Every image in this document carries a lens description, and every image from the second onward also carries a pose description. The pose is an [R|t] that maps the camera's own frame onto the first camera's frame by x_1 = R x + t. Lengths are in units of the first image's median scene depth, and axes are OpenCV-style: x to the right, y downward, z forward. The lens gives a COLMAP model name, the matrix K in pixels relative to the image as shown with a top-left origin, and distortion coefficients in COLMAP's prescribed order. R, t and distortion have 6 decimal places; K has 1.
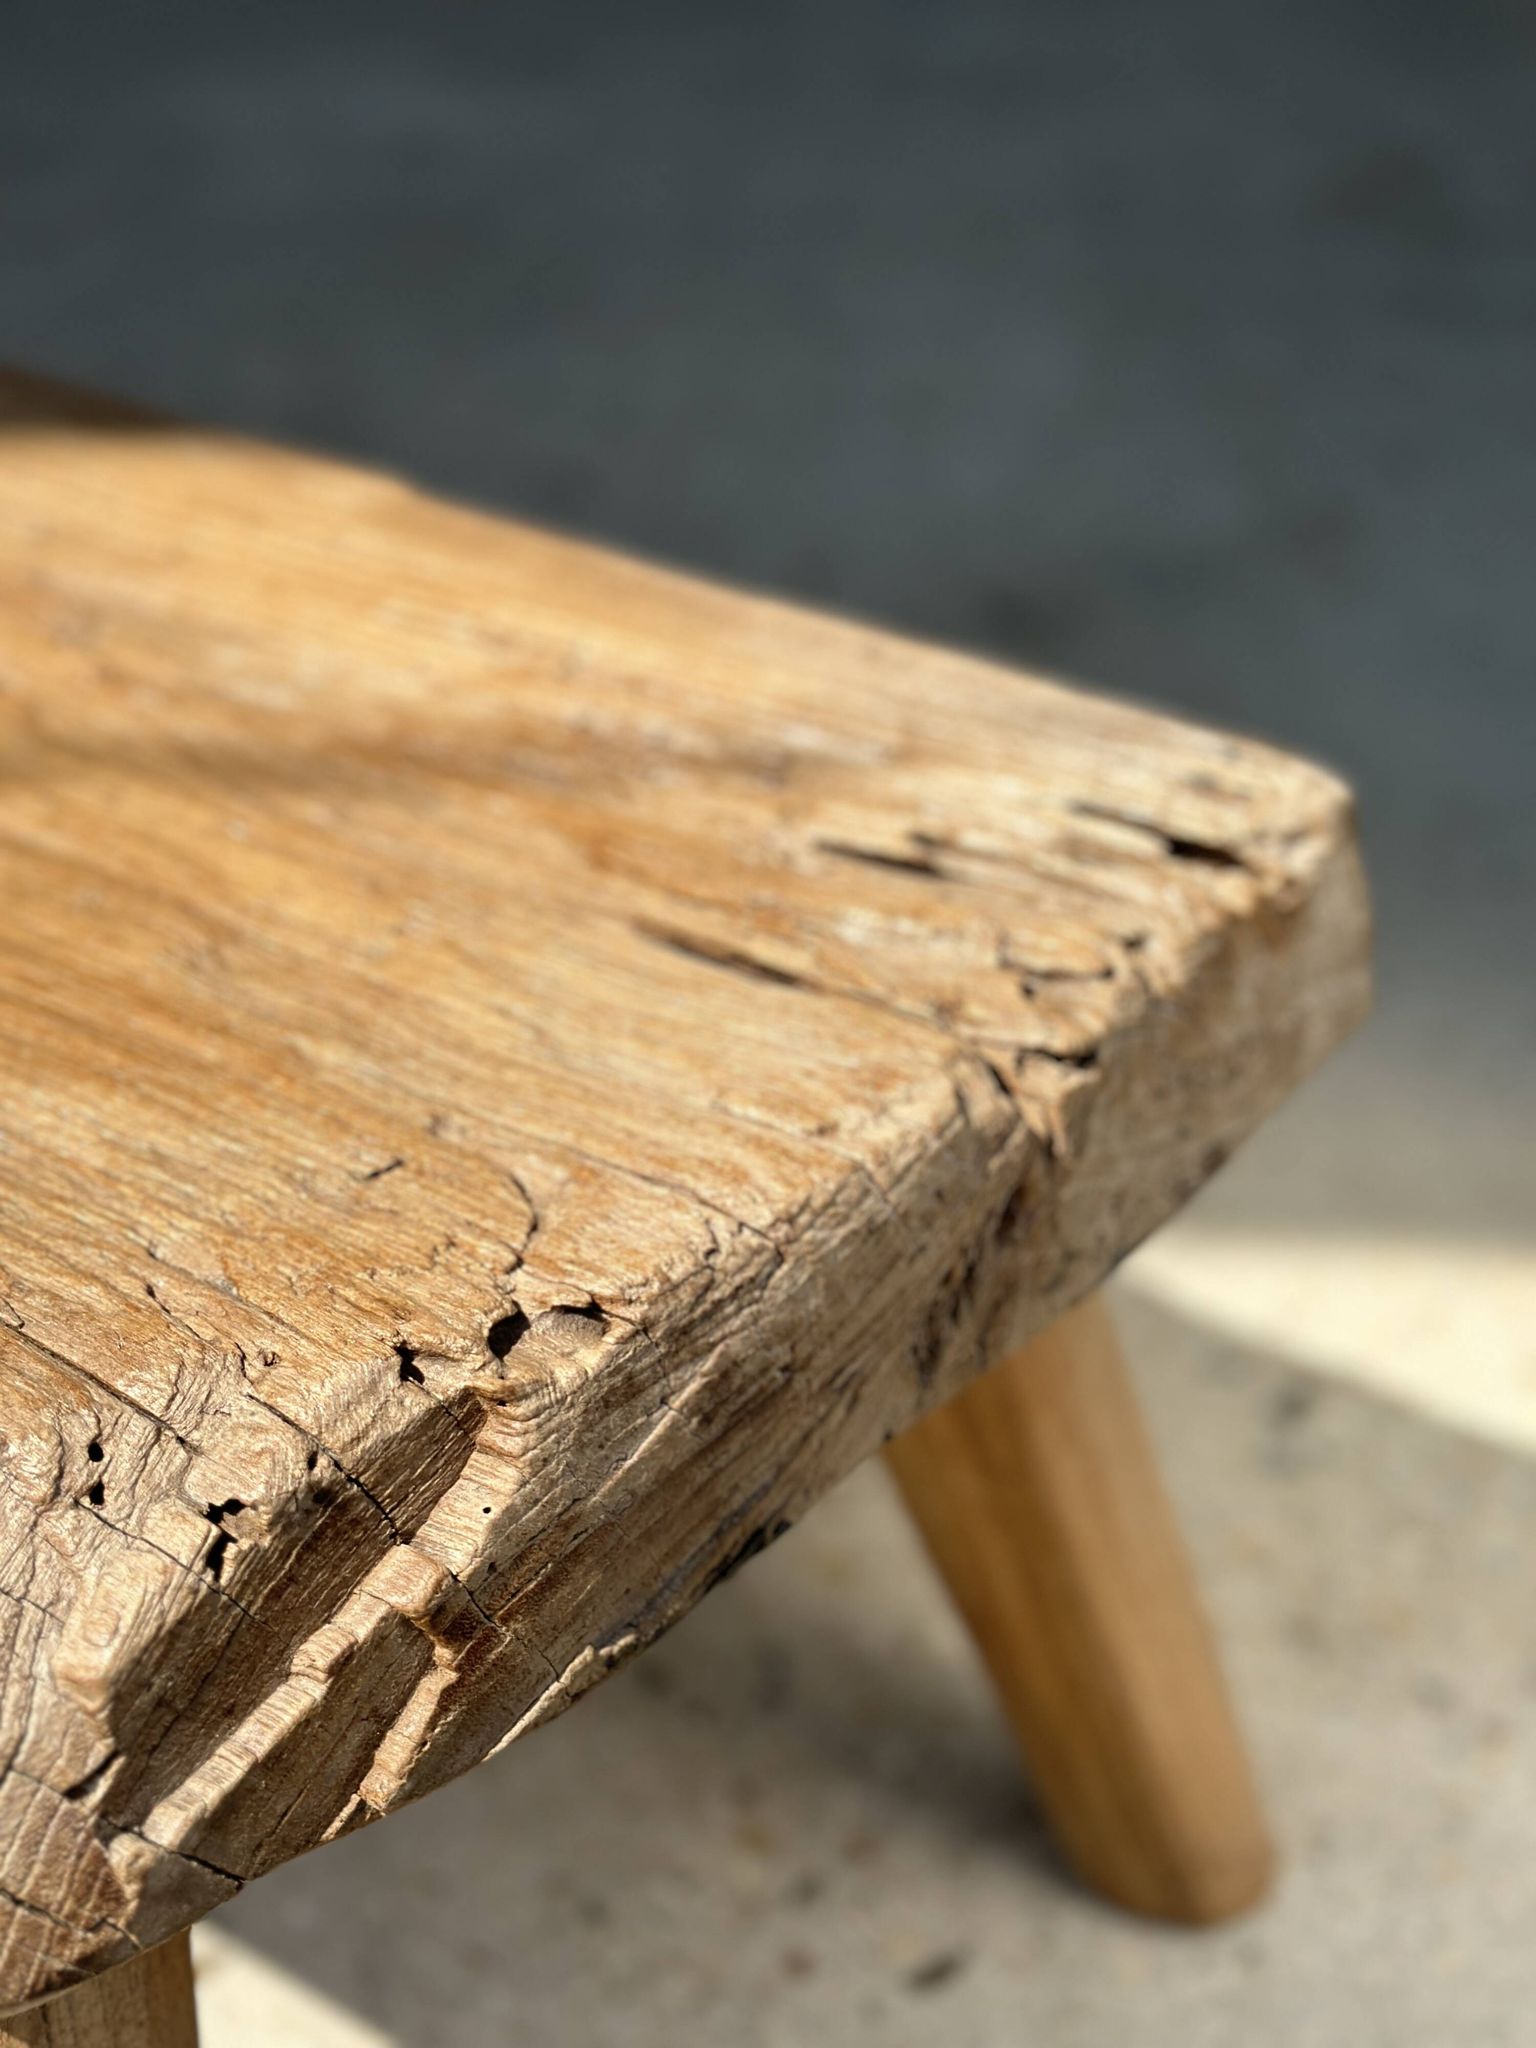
lens RADIAL K [[2851.3, 0, 762.8], [0, 2851.3, 1014.8], [0, 0, 1]] dist [0.099112, 0.000000]
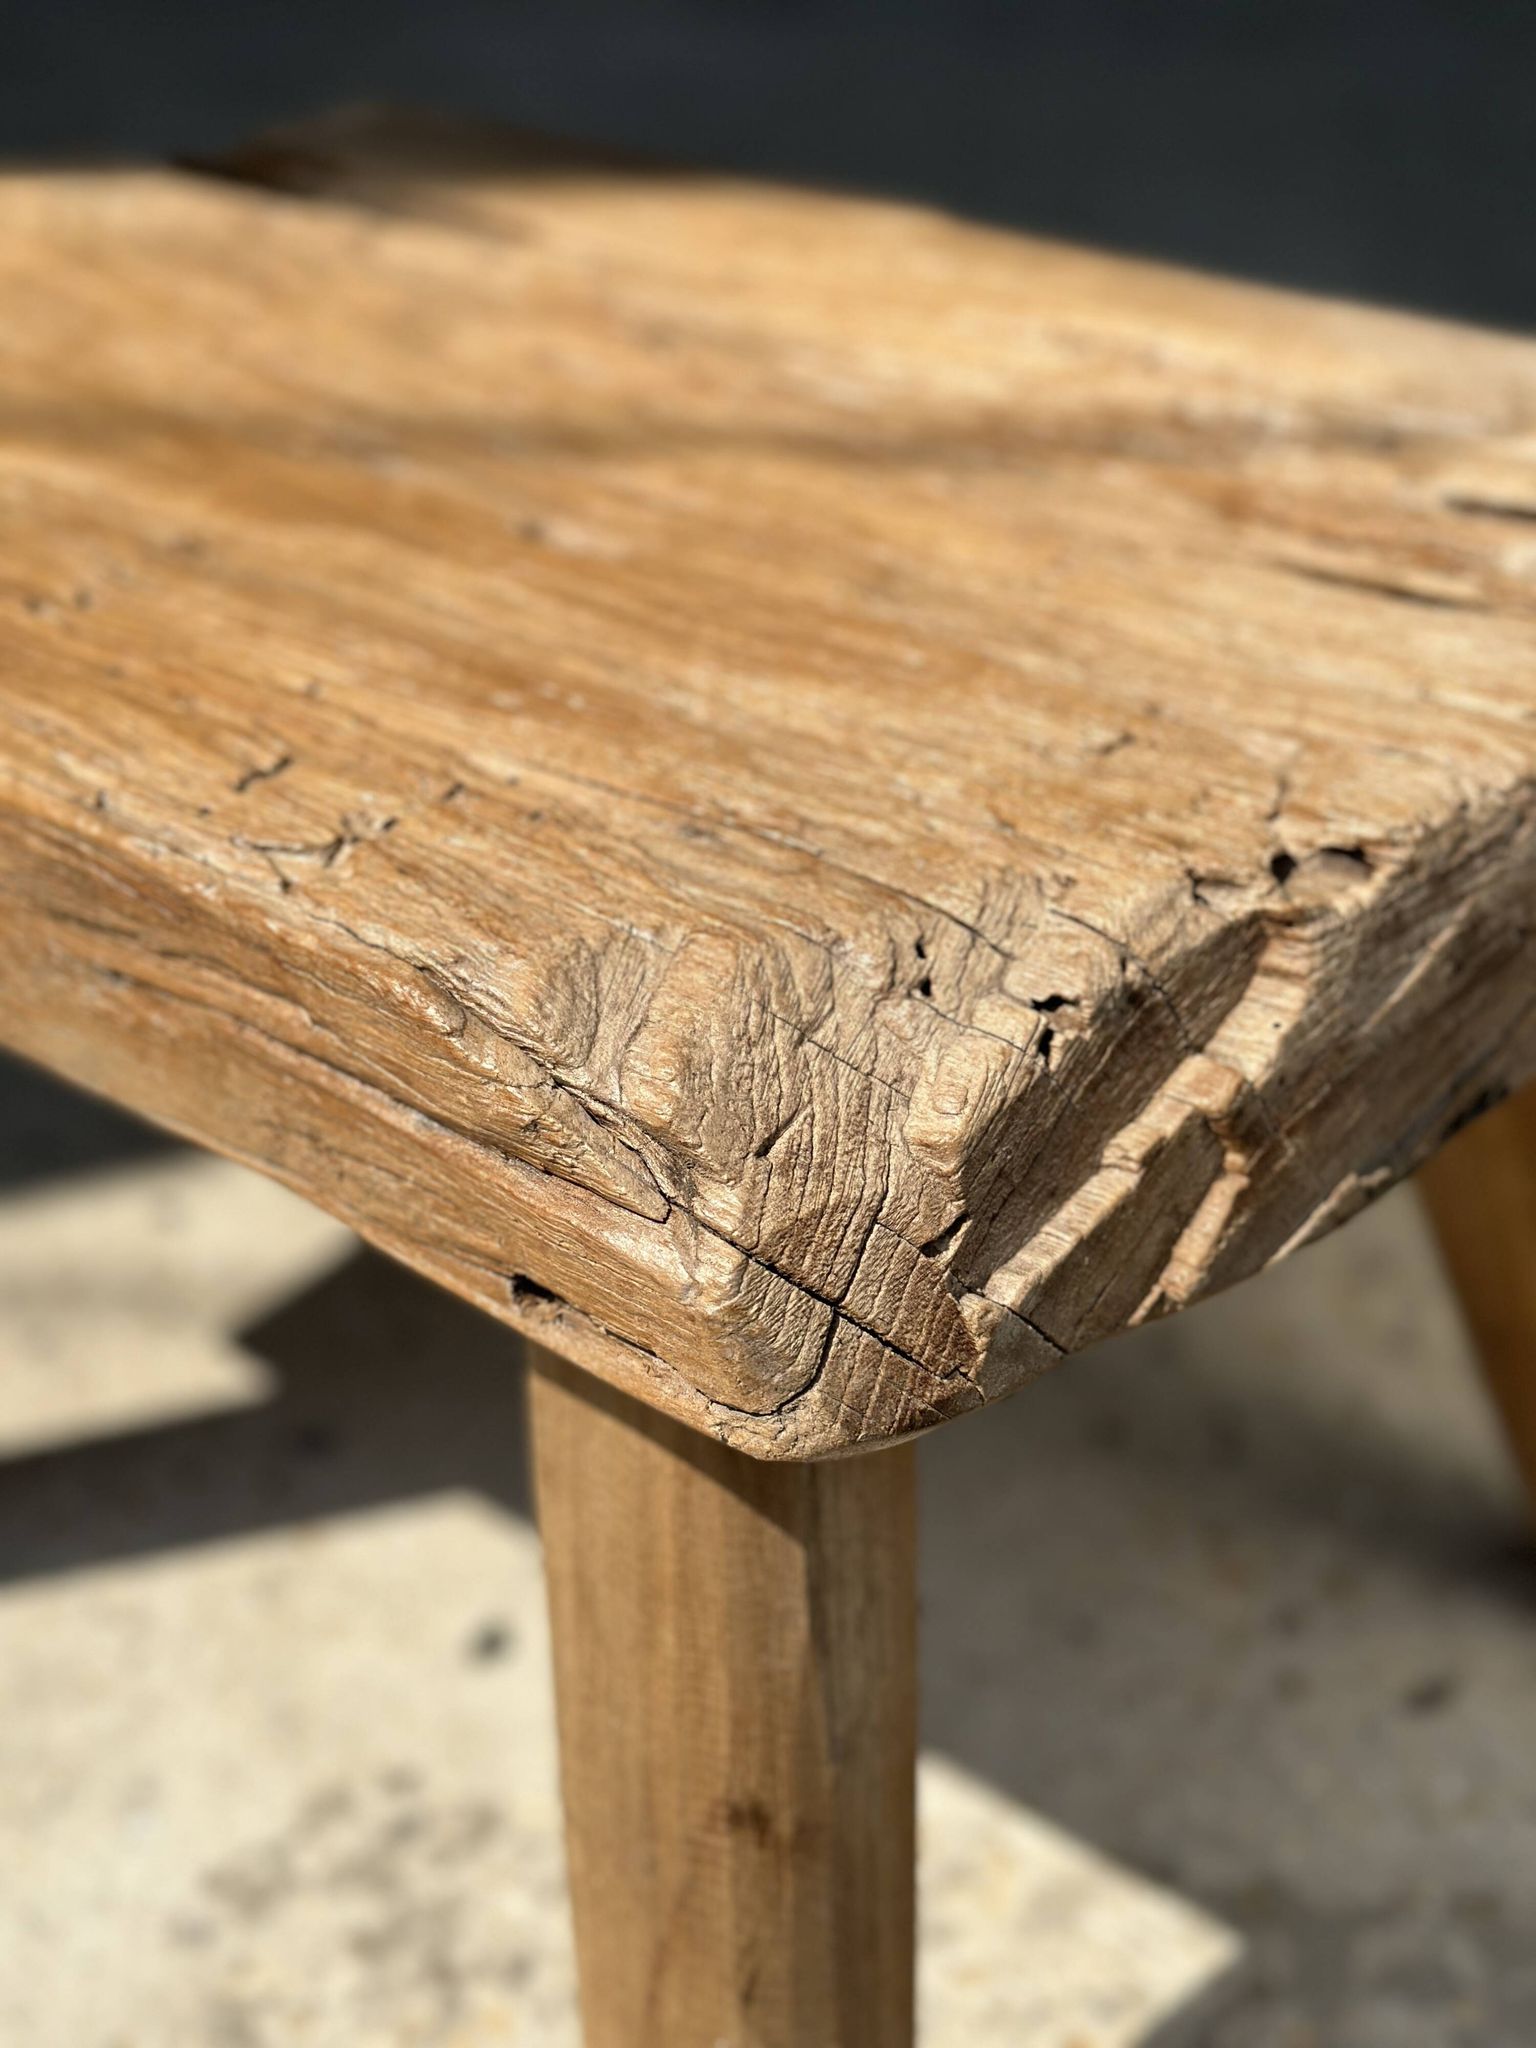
lens RADIAL K [[2851.3, 0, 725.5], [0, 2851.3, 1011.4], [0, 0, 1]] dist [0.099112, 0.000000]
pose [[0.998990, 0.013617, -0.042814, -0.250269], [-0.014176, 0.999818, -0.012775, 0.182483], [0.042632, 0.013369, 0.999001, -0.049316]]
